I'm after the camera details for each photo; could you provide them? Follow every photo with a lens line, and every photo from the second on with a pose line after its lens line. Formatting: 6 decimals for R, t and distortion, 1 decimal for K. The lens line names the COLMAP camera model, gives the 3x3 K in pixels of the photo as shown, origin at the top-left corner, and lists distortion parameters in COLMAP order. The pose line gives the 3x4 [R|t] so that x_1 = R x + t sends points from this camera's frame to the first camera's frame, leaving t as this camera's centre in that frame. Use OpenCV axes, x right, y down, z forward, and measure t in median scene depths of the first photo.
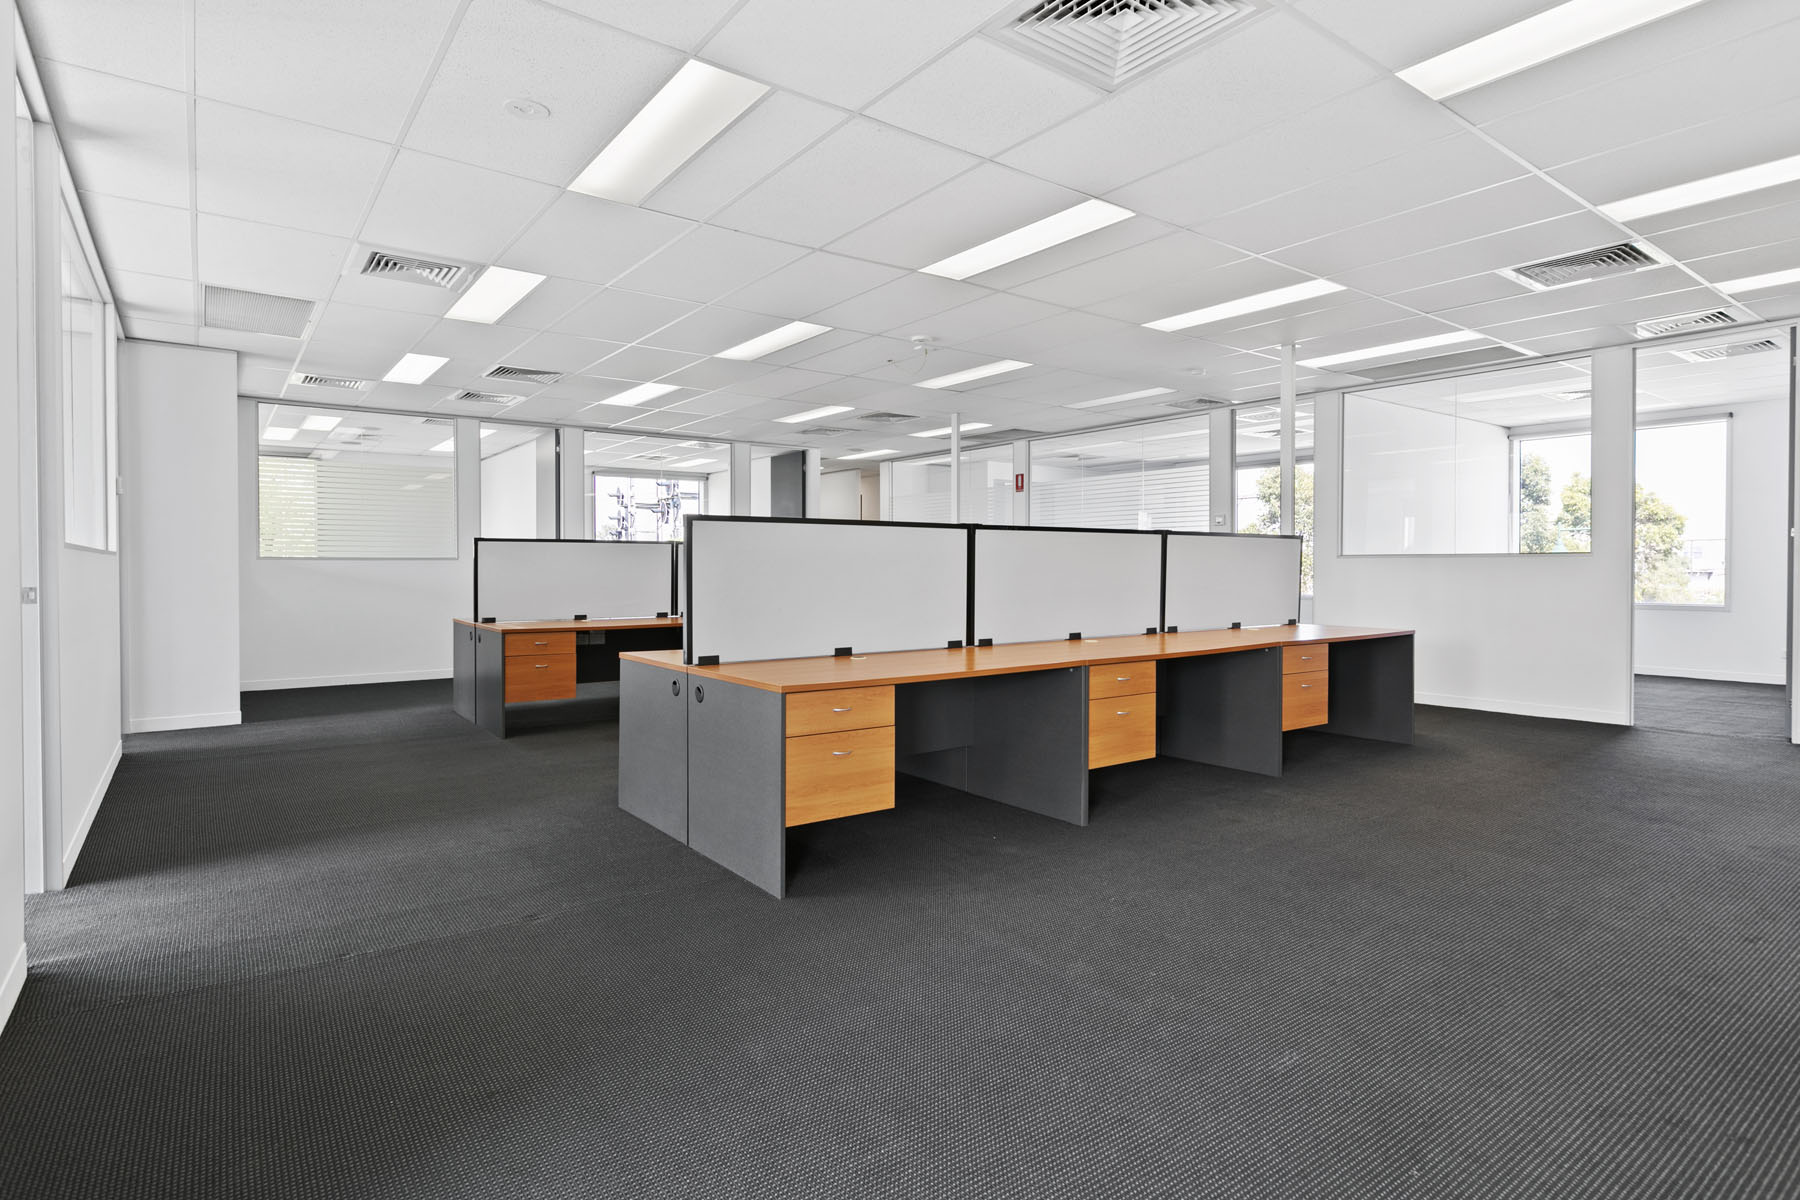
lens RADIAL K [[937.1, 0, 894.6], [0, 937.1, 561.9], [0, 0, 1]] dist [-0.000742, -0.000164]
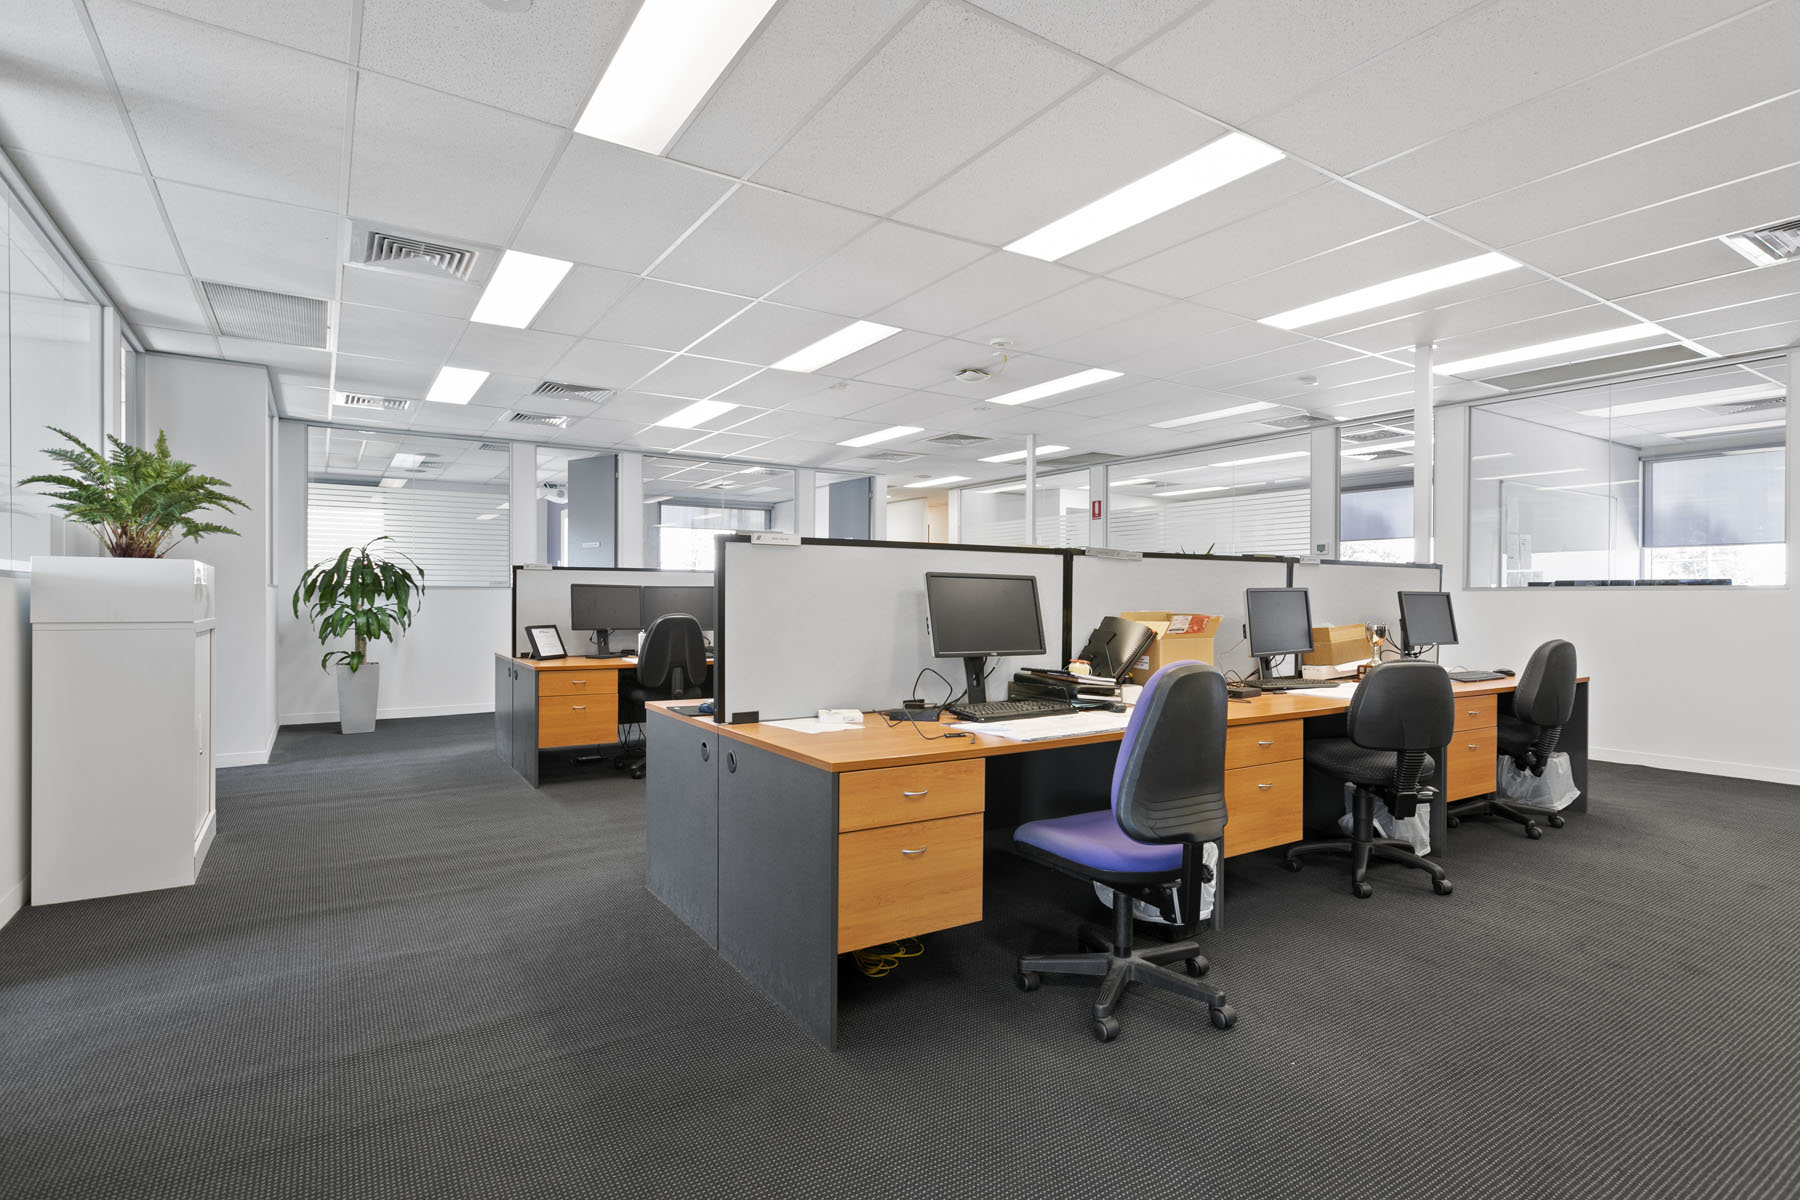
lens RADIAL K [[896.4, 0, 900.0], [0, 896.4, 600.0], [0, 0, 1]] dist [-0.000251, -0.000047]
pose [[0.997880, 0.004251, -0.064937, -0.010985], [-0.003732, 0.999960, 0.008111, -0.000565], [0.064968, -0.007852, 0.997856, 0.145769]]
